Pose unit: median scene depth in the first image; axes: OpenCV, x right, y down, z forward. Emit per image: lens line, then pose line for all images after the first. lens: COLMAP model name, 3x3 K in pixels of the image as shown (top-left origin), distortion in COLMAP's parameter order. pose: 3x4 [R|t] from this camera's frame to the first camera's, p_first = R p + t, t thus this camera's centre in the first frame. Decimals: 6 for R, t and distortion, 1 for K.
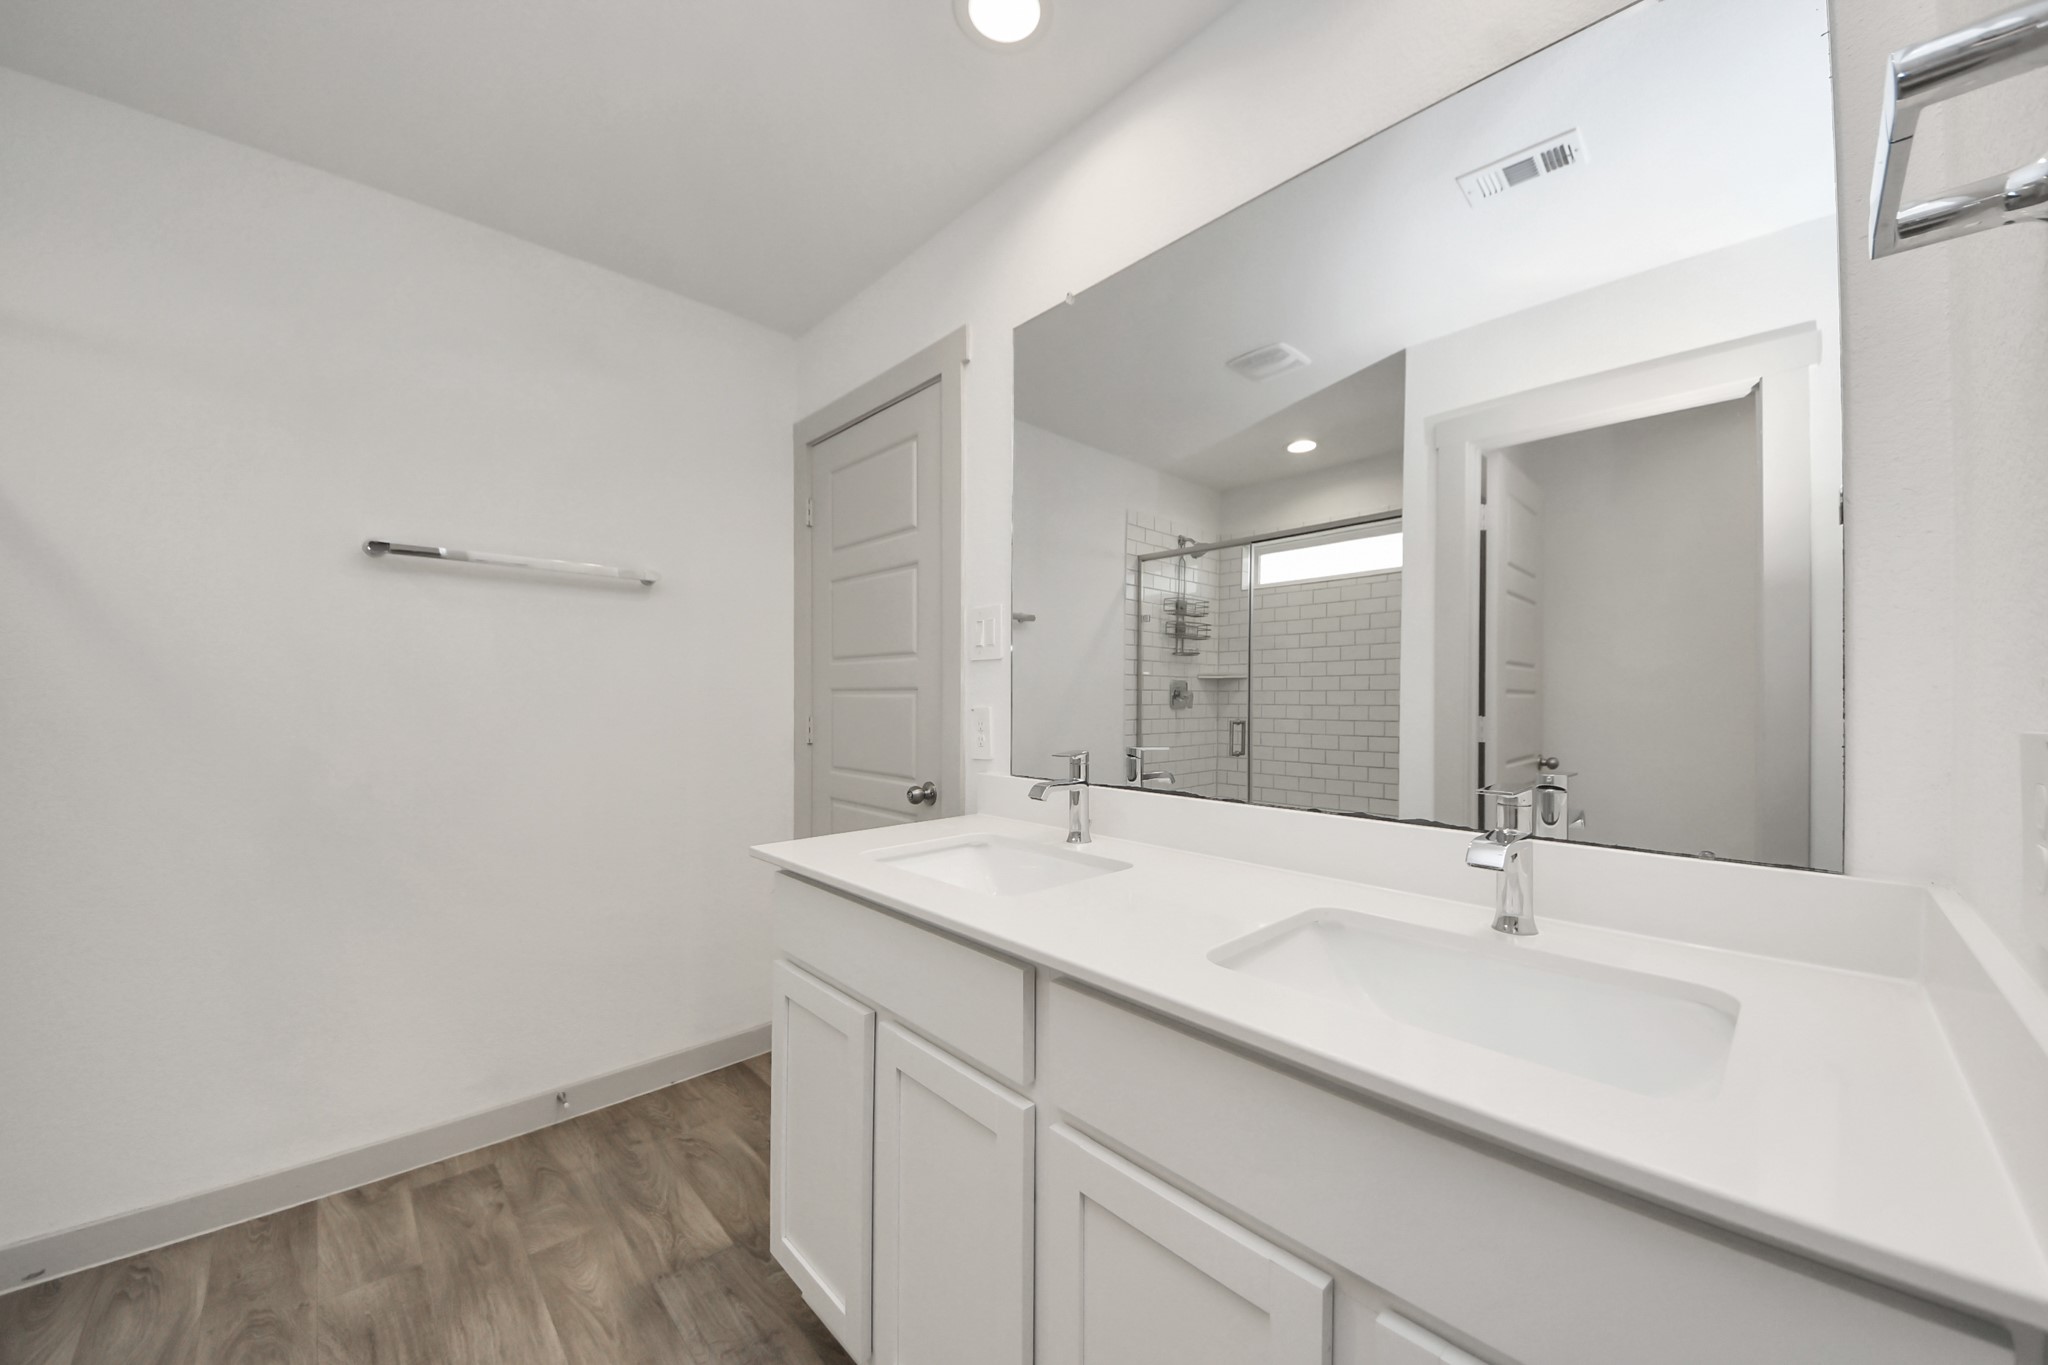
lens RADIAL K [[738.2, 0, 1024.5], [0, 738.2, 691.4], [0, 0, 1]] dist [0.002042, -0.000601]
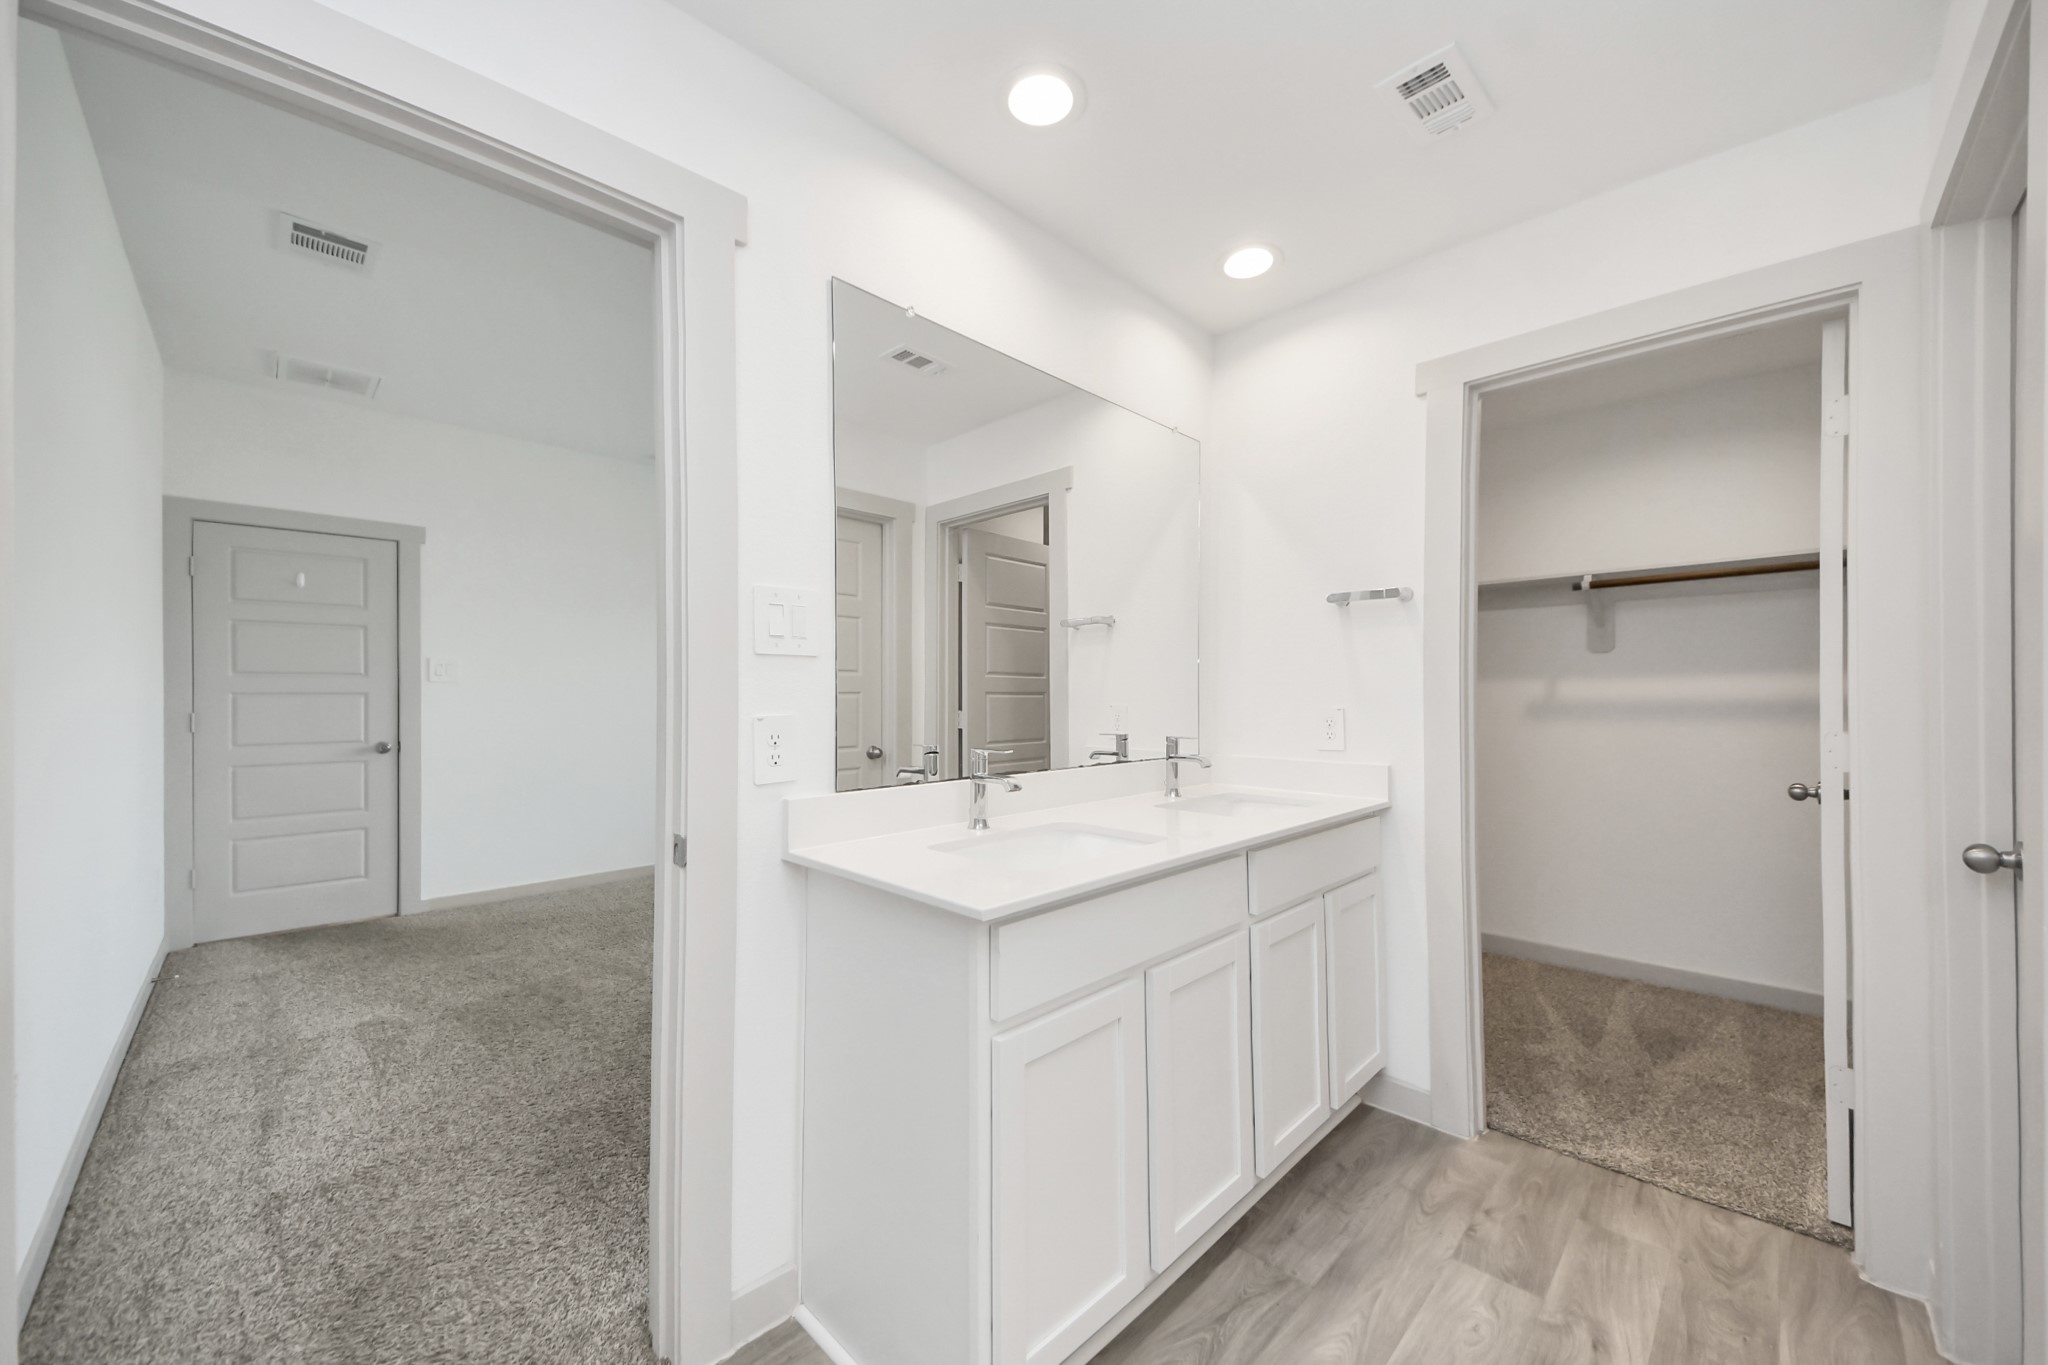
lens RADIAL K [[738.2, 0, 1049.7], [0, 738.2, 707.4], [0, 0, 1]] dist [0.002042, -0.000601]
pose [[-0.029432, -0.005114, 0.999554, -1.820882], [-0.000742, 0.999987, 0.005095, 0.038453], [-0.999567, -0.000592, -0.029436, 1.762945]]
